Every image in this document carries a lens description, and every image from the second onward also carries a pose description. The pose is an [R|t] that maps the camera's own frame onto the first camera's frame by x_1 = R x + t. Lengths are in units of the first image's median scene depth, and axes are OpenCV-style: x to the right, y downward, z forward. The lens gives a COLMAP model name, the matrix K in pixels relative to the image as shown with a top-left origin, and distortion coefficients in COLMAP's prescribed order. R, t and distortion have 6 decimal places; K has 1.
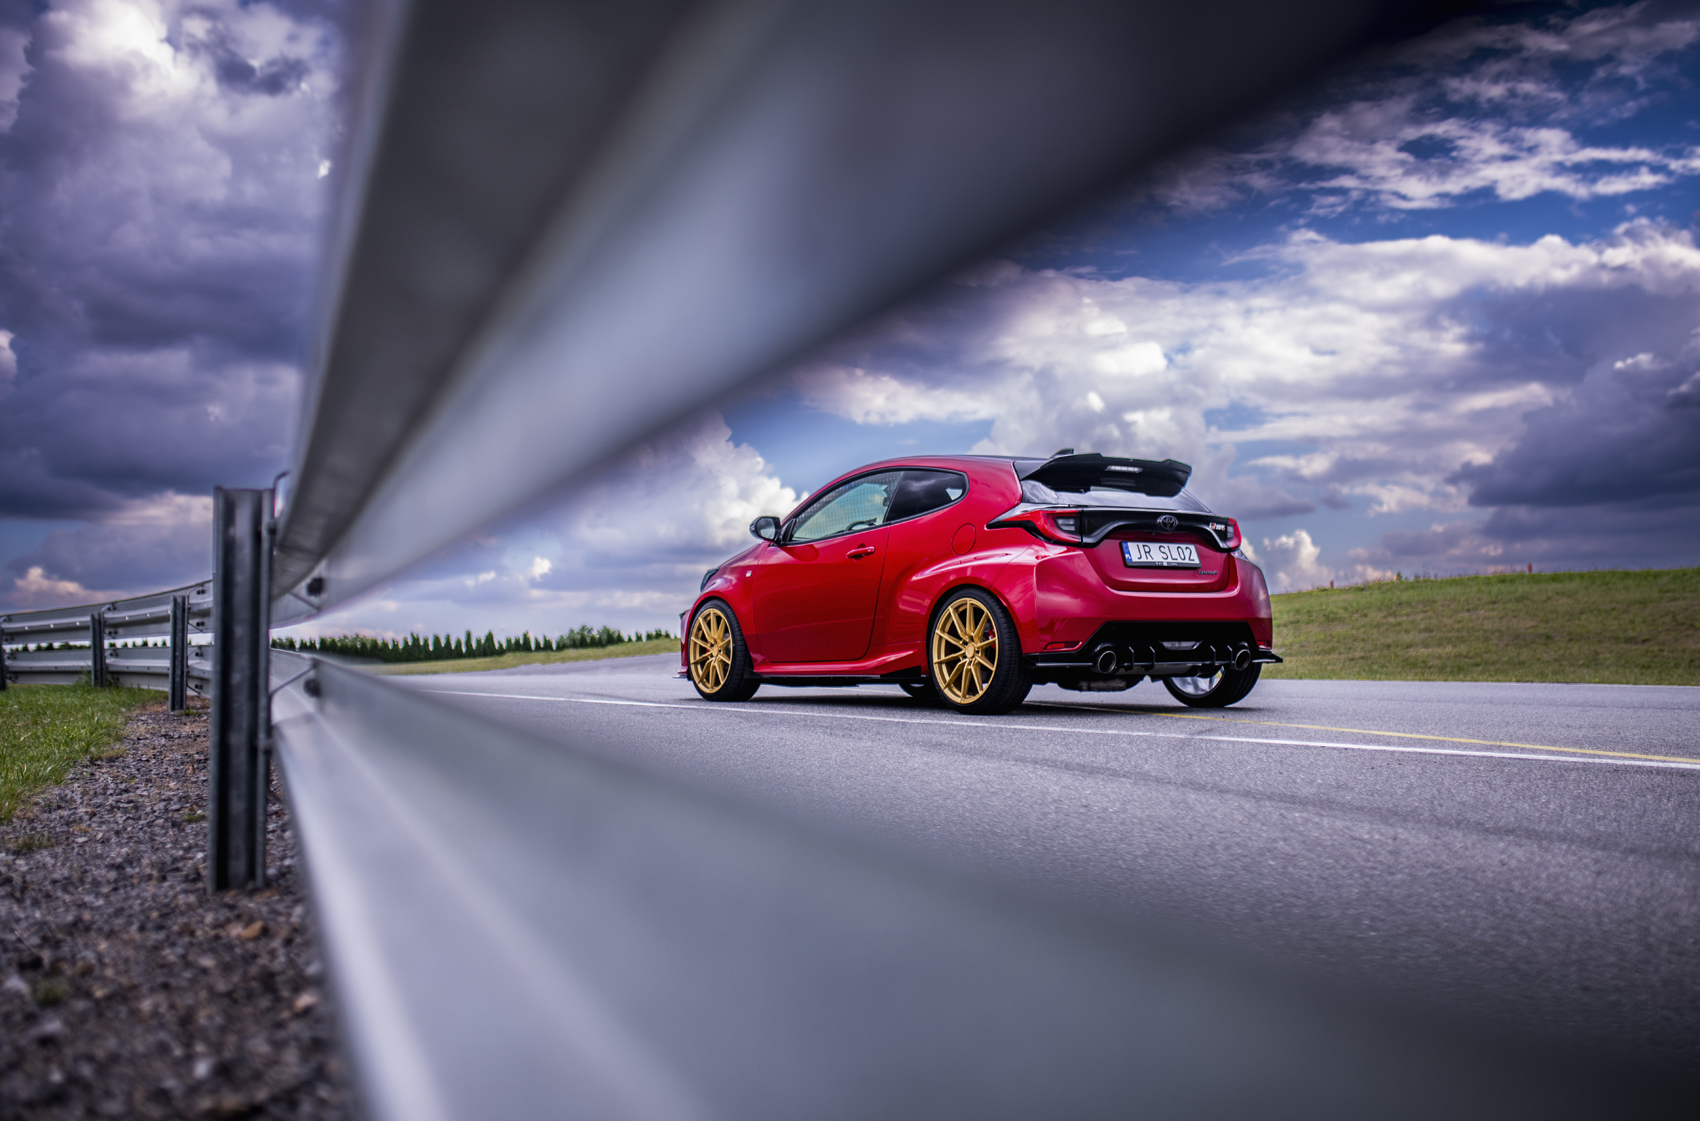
lens RADIAL K [[1686.0, 0, 850.0], [0, 1686.0, 560.5], [0, 0, 1]] dist [-0.027688, 0.018288]
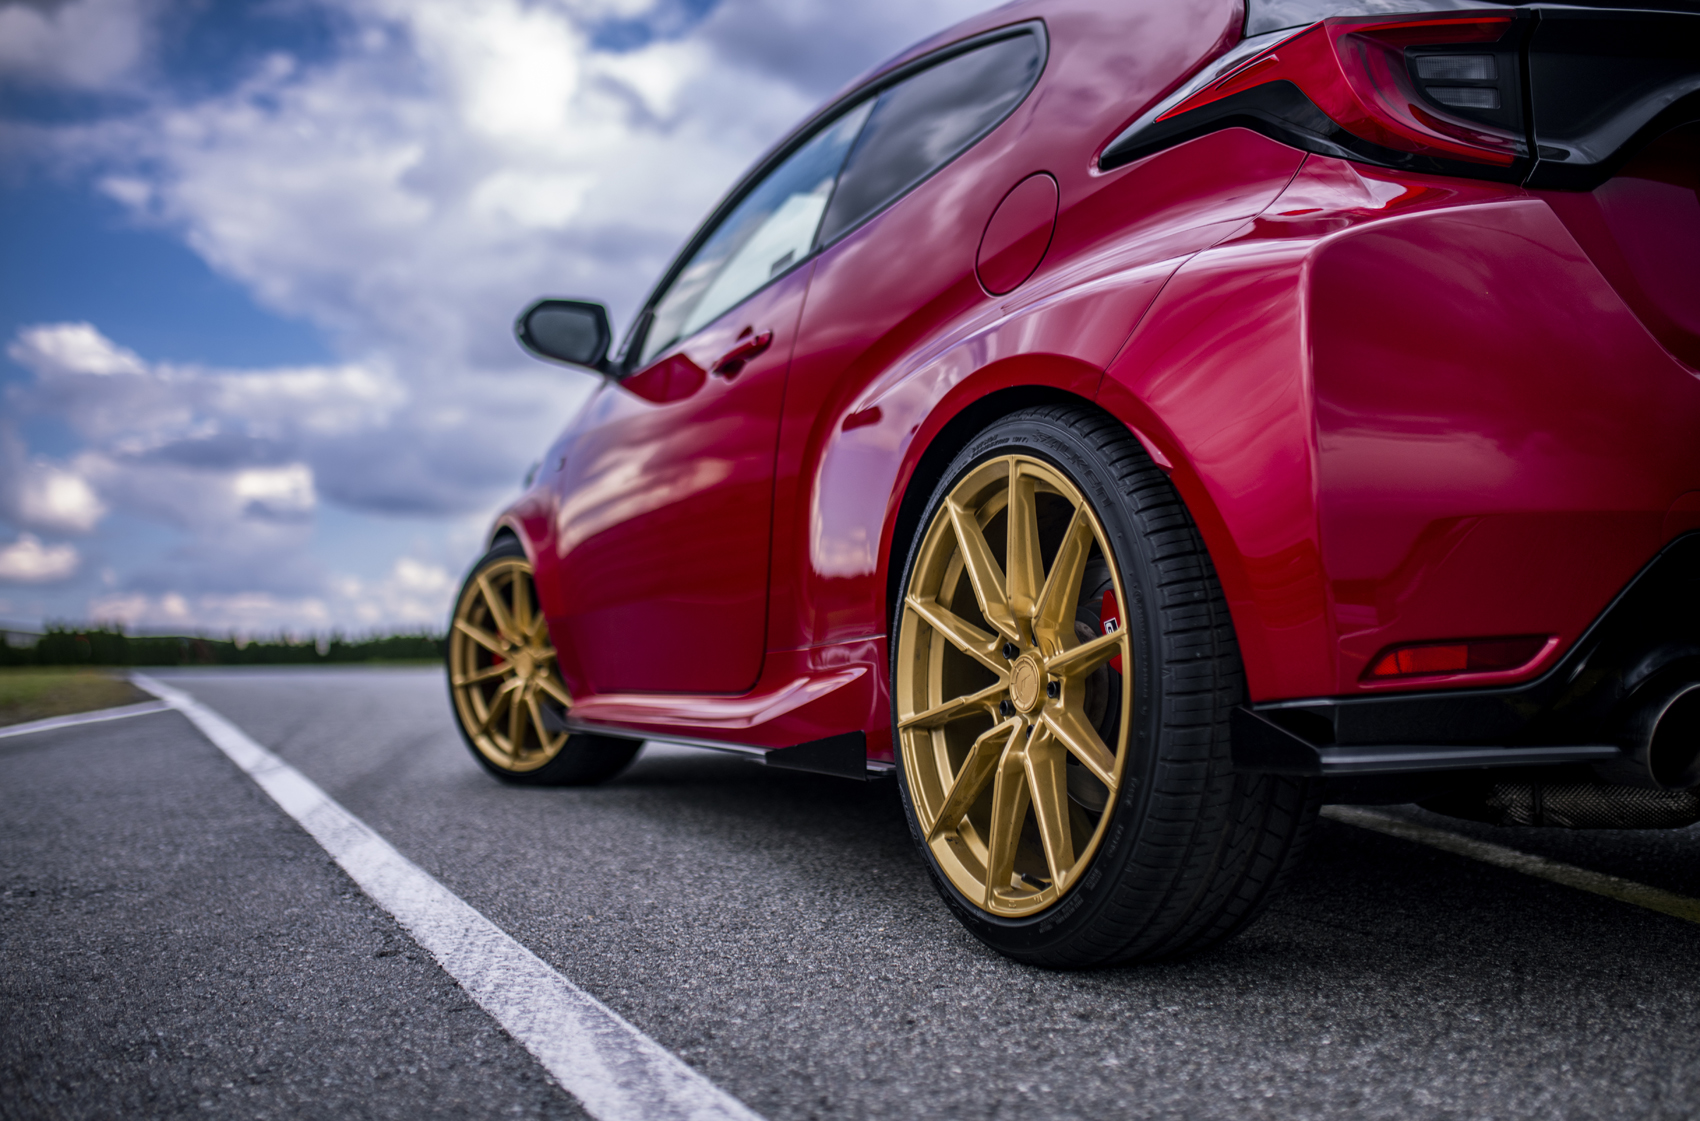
lens RADIAL K [[1686.0, 0, 850.0], [0, 1686.0, 560.5], [0, 0, 1]] dist [-0.027688, 0.018288]
pose [[0.988479, -0.018379, -0.150238, 0.079280], [0.020312, 0.999729, 0.011345, 0.032600], [0.149989, -0.014266, 0.988585, 0.740454]]
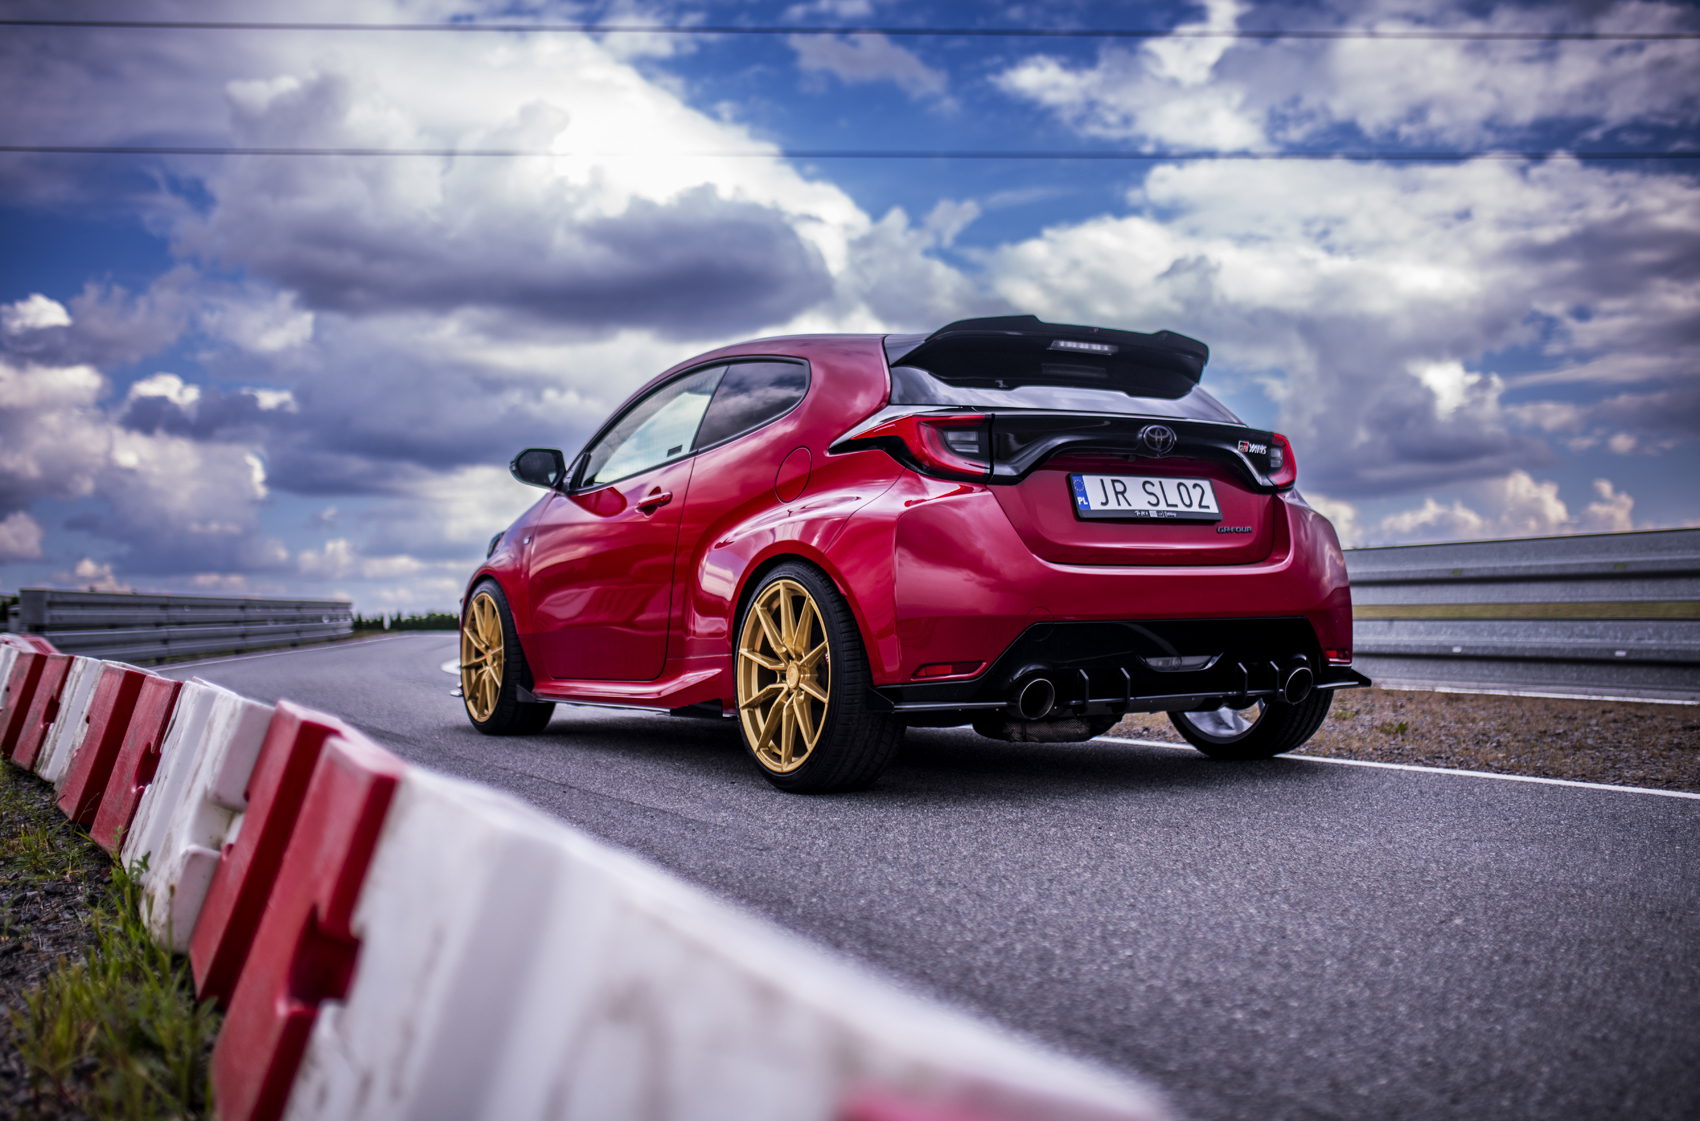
lens RADIAL K [[1623.3, 0, 850.0], [0, 1623.3, 560.5], [0, 0, 1]] dist [-0.033244, 0.026548]
pose [[0.998607, -0.012675, -0.051216, 0.112868], [0.013592, 0.999753, 0.017602, 0.006366], [0.050980, -0.018274, 0.998532, 0.458410]]
